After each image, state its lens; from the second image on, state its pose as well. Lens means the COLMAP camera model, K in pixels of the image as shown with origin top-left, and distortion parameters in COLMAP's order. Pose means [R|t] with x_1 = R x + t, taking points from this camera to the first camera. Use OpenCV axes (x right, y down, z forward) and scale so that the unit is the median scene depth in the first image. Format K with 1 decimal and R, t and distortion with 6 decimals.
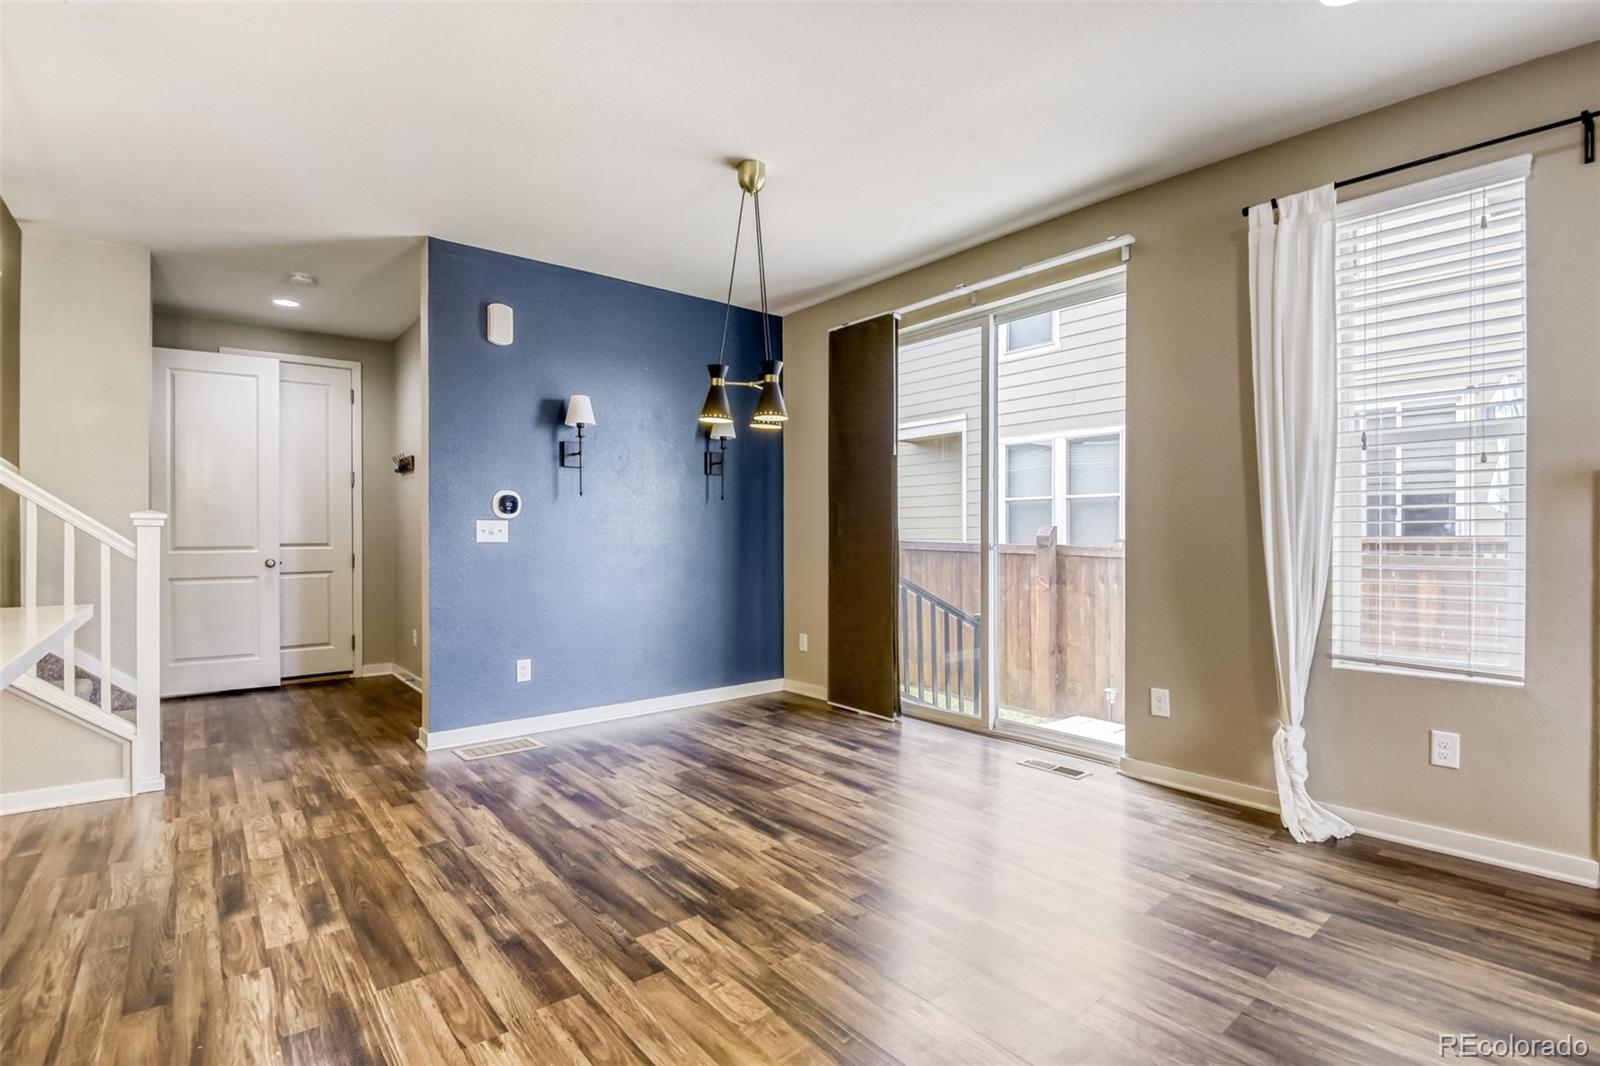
lens RADIAL K [[780.8, 0, 790.3], [0, 780.8, 541.8], [0, 0, 1]] dist [-0.031565, -0.004428]
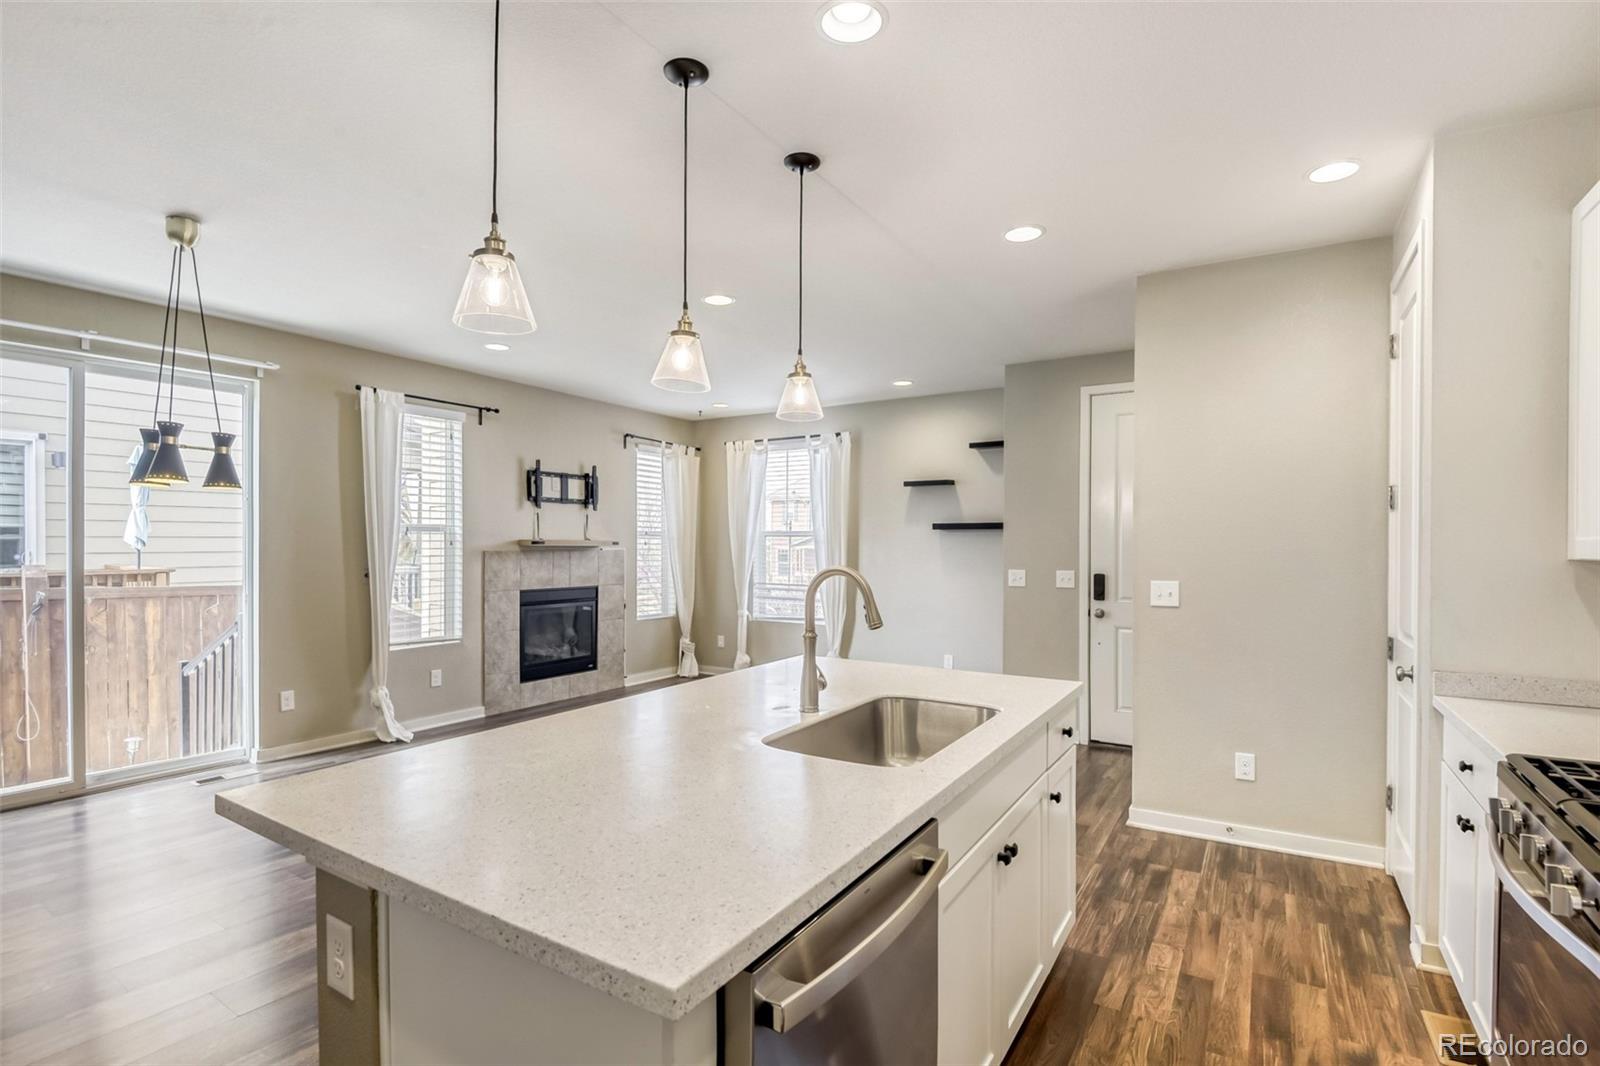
lens RADIAL K [[780.8, 0, 805.3], [0, 780.8, 544.5], [0, 0, 1]] dist [-0.031565, -0.004428]
pose [[-0.356162, 0.000383, 0.934424, -1.207384], [0.004374, 0.999990, 0.001258, -0.078172], [-0.934414, 0.004535, -0.356160, 0.628618]]
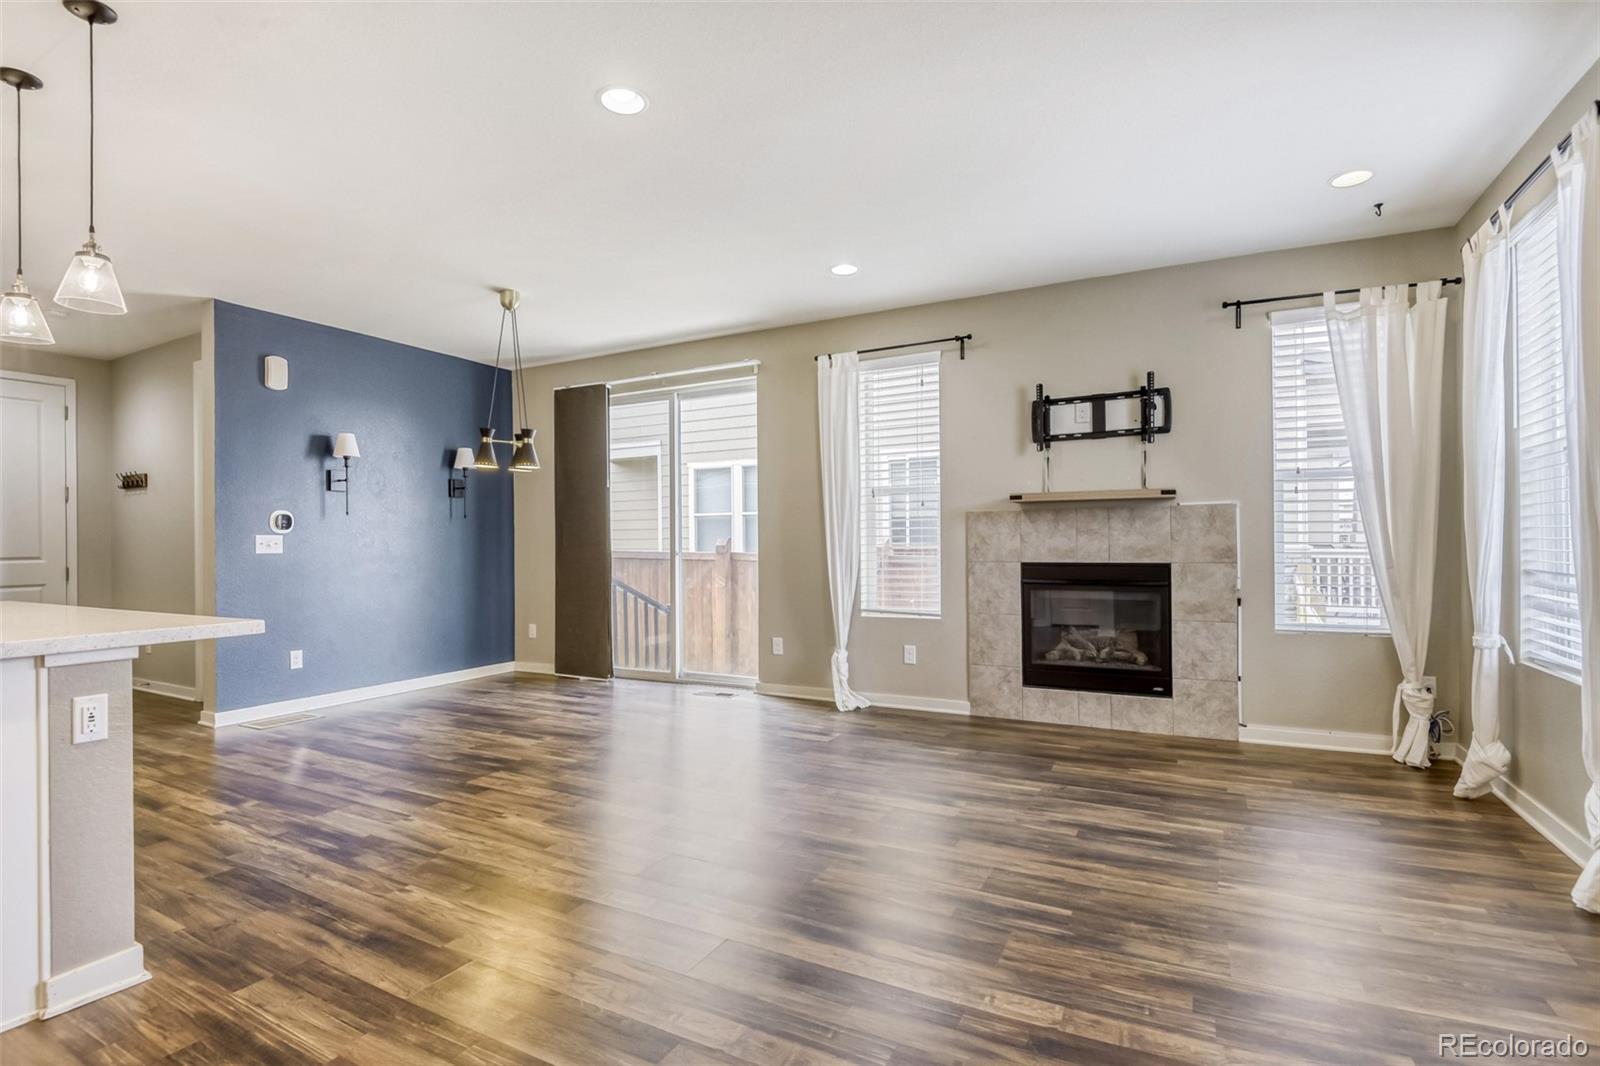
lens RADIAL K [[780.8, 0, 809.3], [0, 780.8, 546.0], [0, 0, 1]] dist [-0.031565, -0.004428]
pose [[0.919028, -0.006624, 0.394137, -0.111523], [0.010113, 0.999926, -0.006776, 0.007619], [-0.394063, 0.010213, 0.919027, -0.561081]]
